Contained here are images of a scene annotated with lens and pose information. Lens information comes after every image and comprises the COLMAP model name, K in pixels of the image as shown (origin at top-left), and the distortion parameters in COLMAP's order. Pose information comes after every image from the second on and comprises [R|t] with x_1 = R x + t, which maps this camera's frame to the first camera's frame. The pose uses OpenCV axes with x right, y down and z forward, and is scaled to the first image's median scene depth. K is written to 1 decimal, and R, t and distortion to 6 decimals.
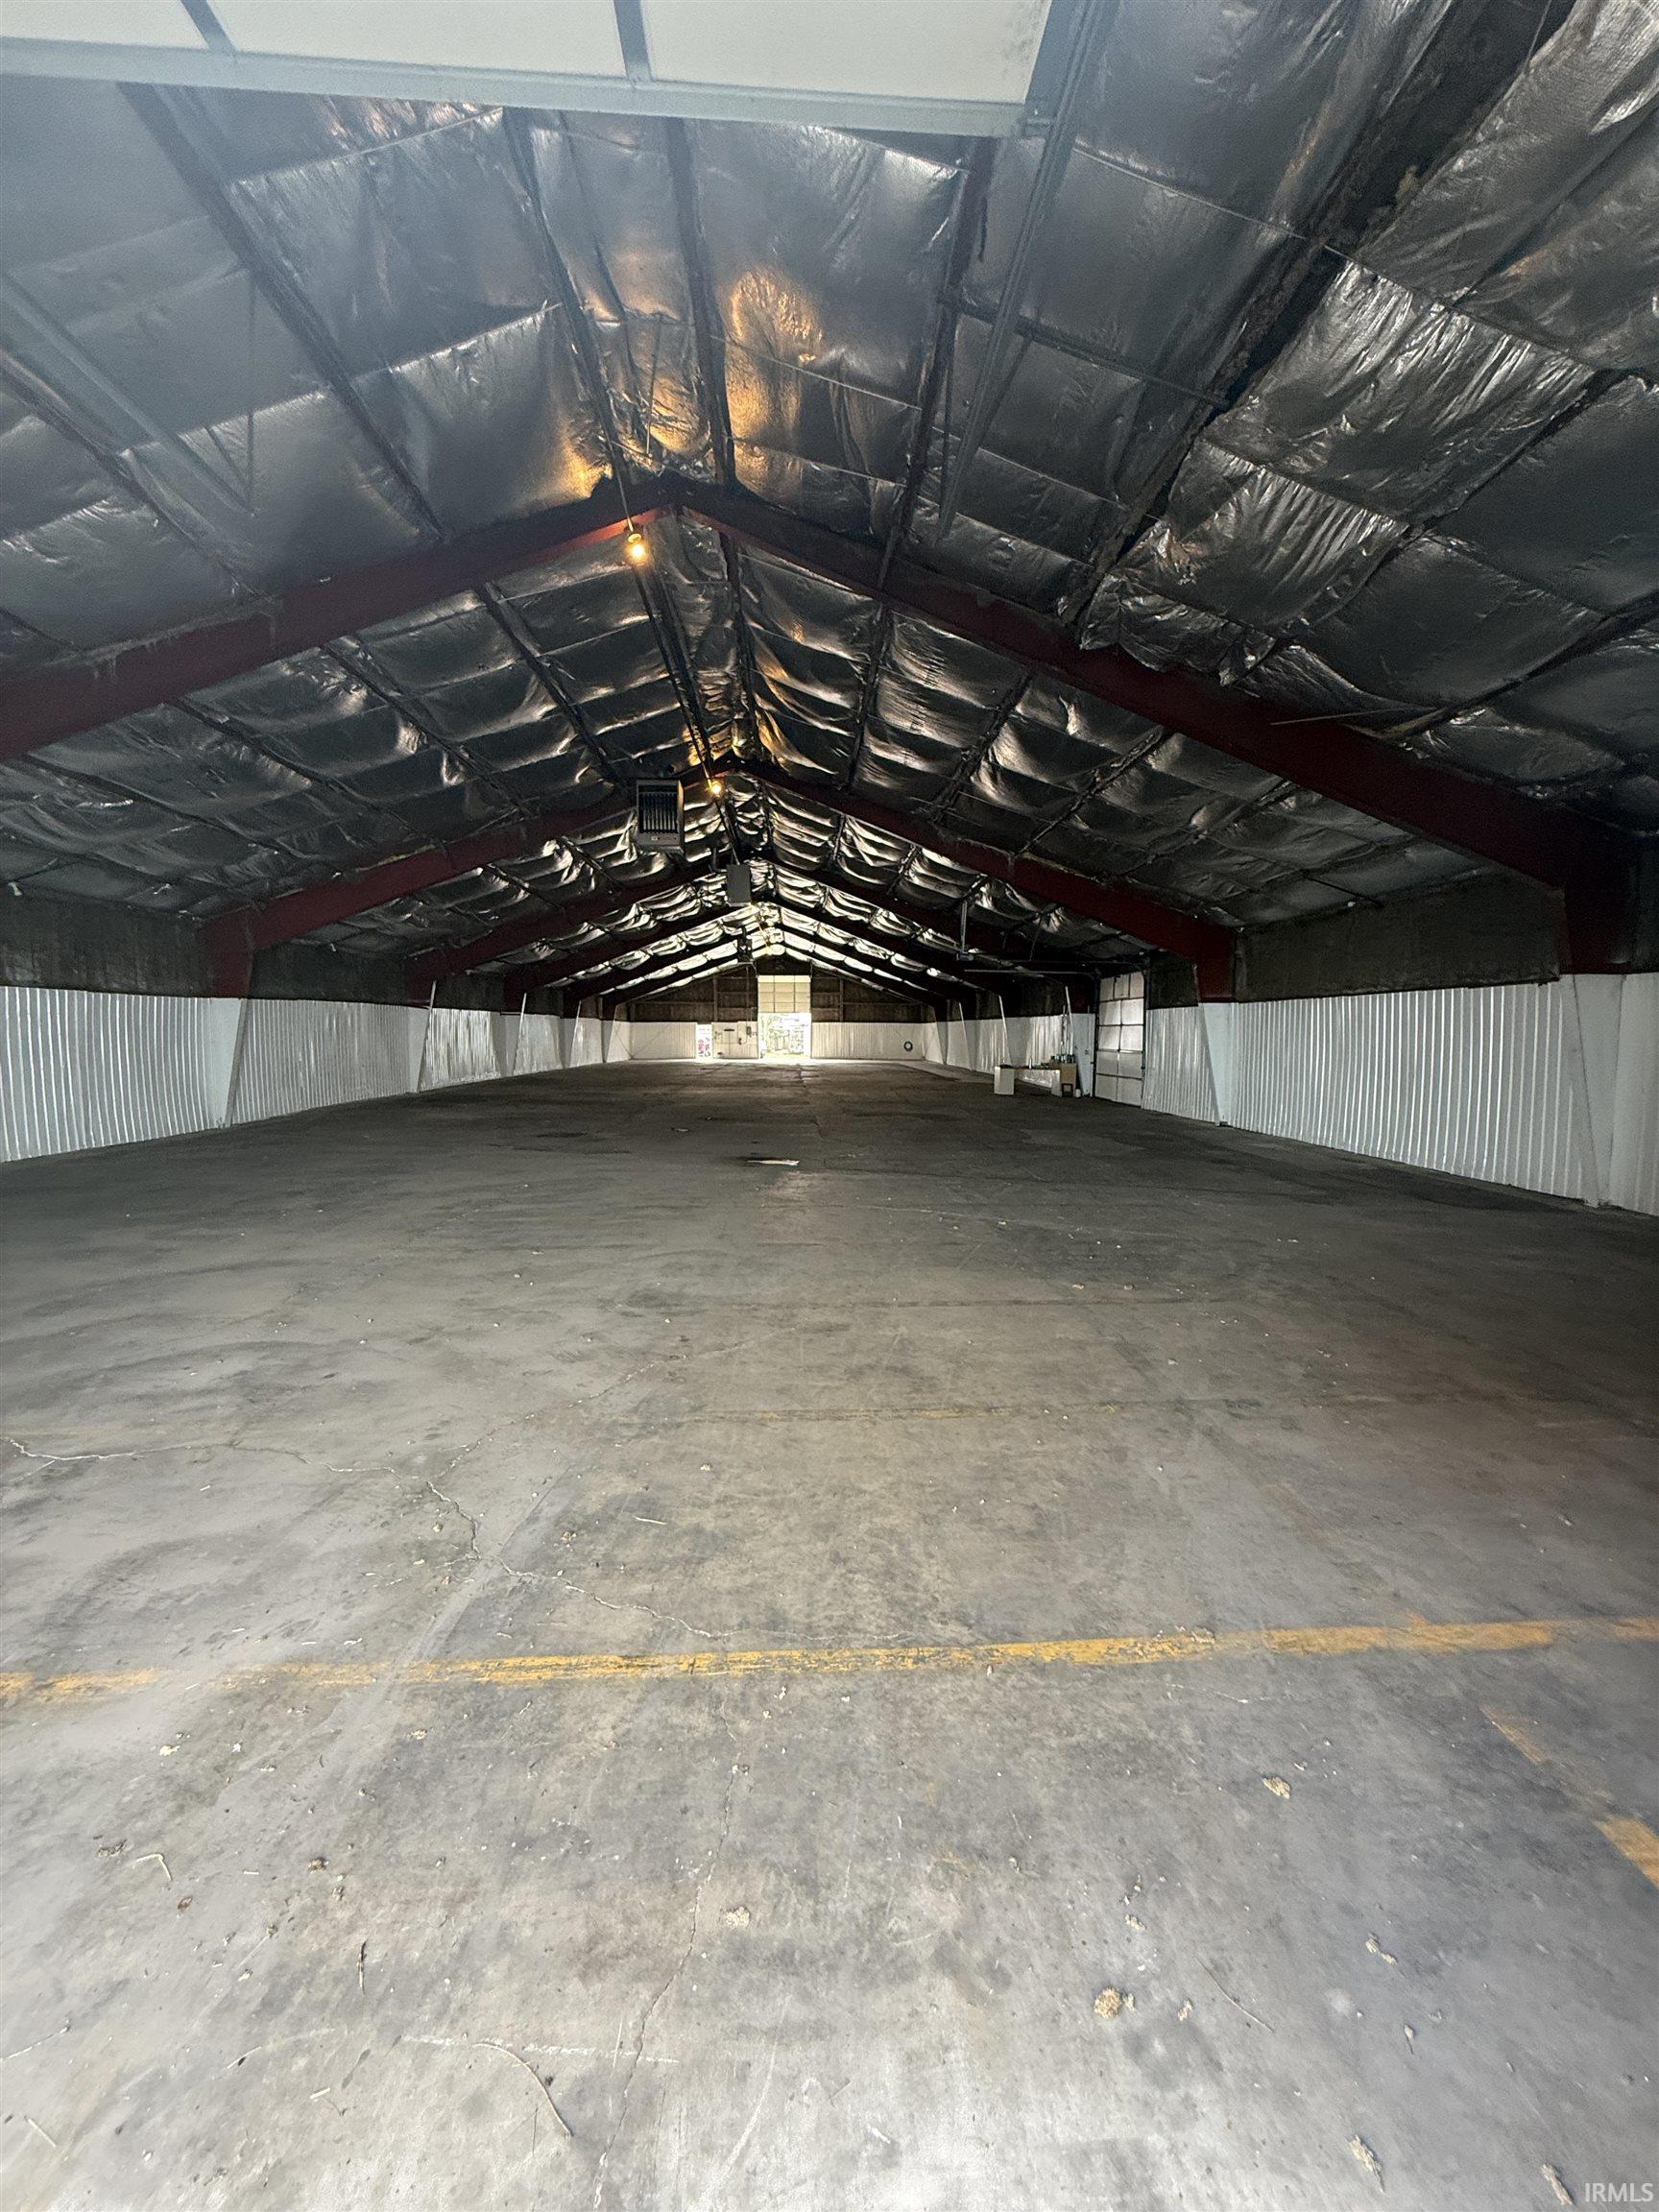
lens RADIAL K [[880.2, 0, 833.1], [0, 880.2, 1101.3], [0, 0, 1]] dist [-0.000925, 0.000672]
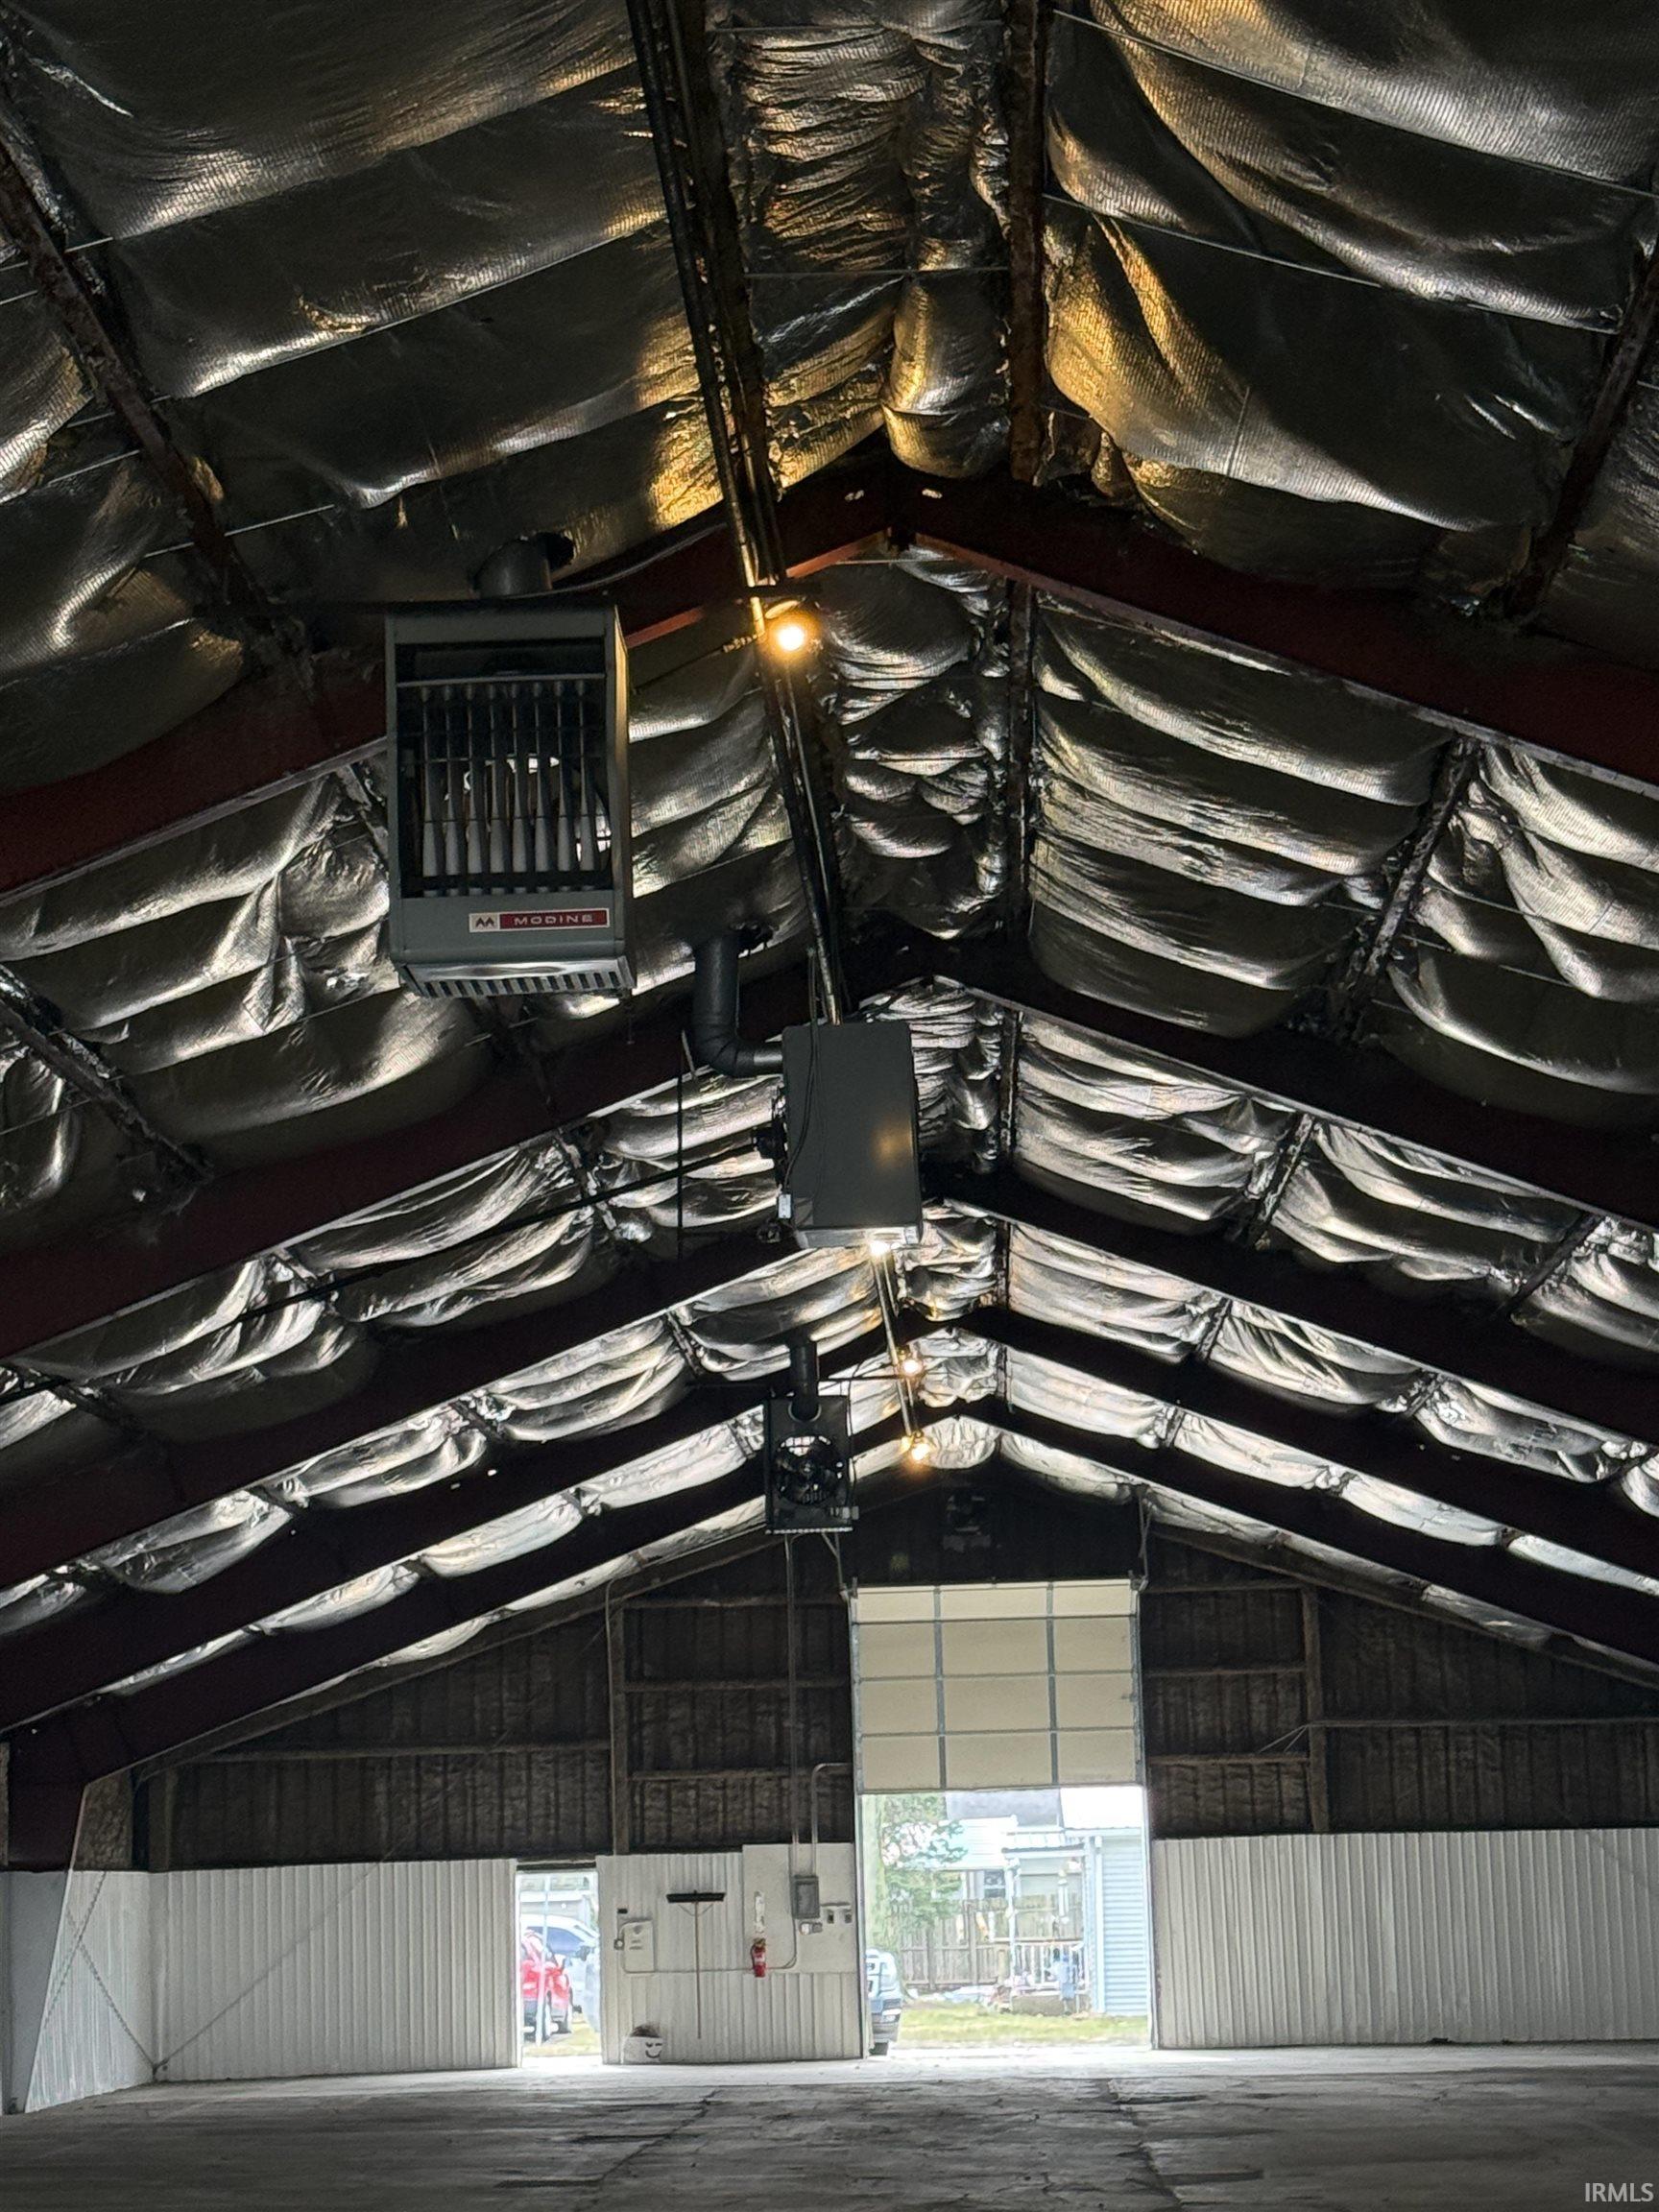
lens RADIAL K [[4770.5, 0, 819.0], [0, 4770.5, 1121.8], [0, 0, 1]] dist [0.118654, 0.000000]
pose [[0.996852, -0.044325, -0.065742, -0.076660], [0.028141, 0.972952, -0.229288, -0.035759], [0.074127, 0.226716, 0.971136, 0.071886]]
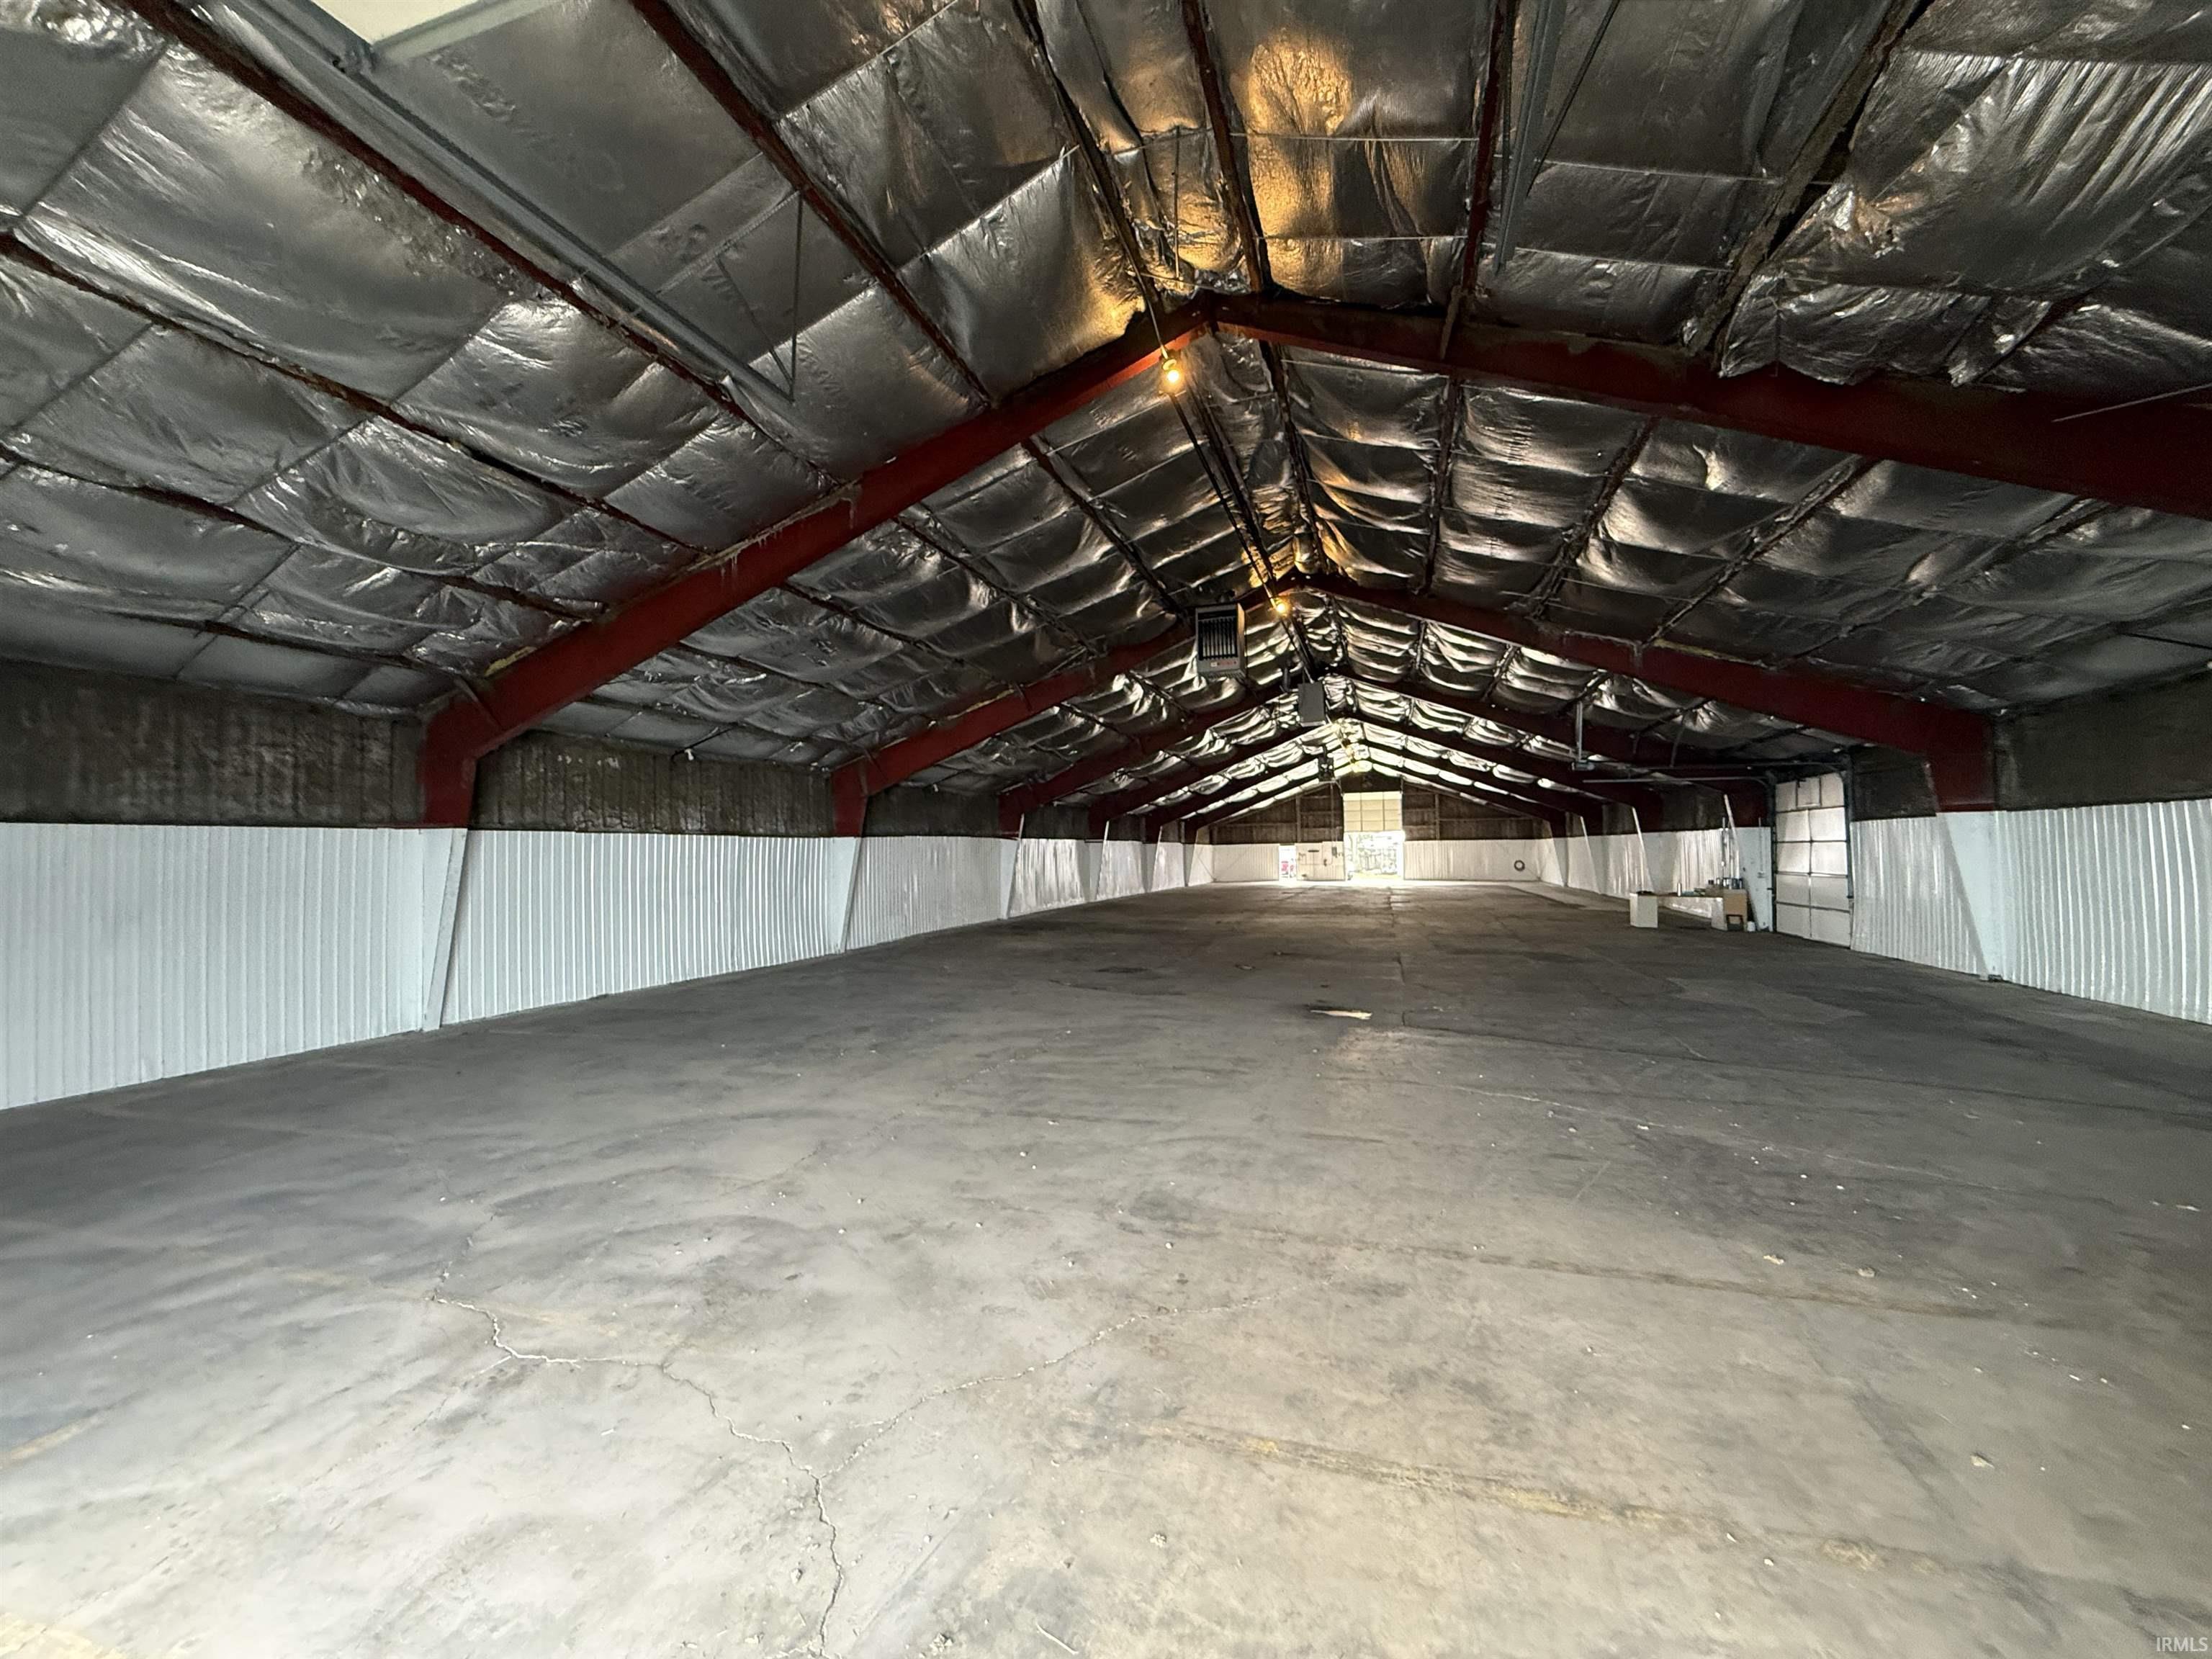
lens RADIAL K [[880.2, 0, 1105.6], [0, 880.2, 828.1], [0, 0, 1]] dist [-0.000925, 0.000672]
pose [[0.936376, -0.026966, -0.349961, 0.020539], [-0.009422, 0.994754, -0.101862, -0.020169], [0.350872, 0.098678, 0.931210, 0.075436]]
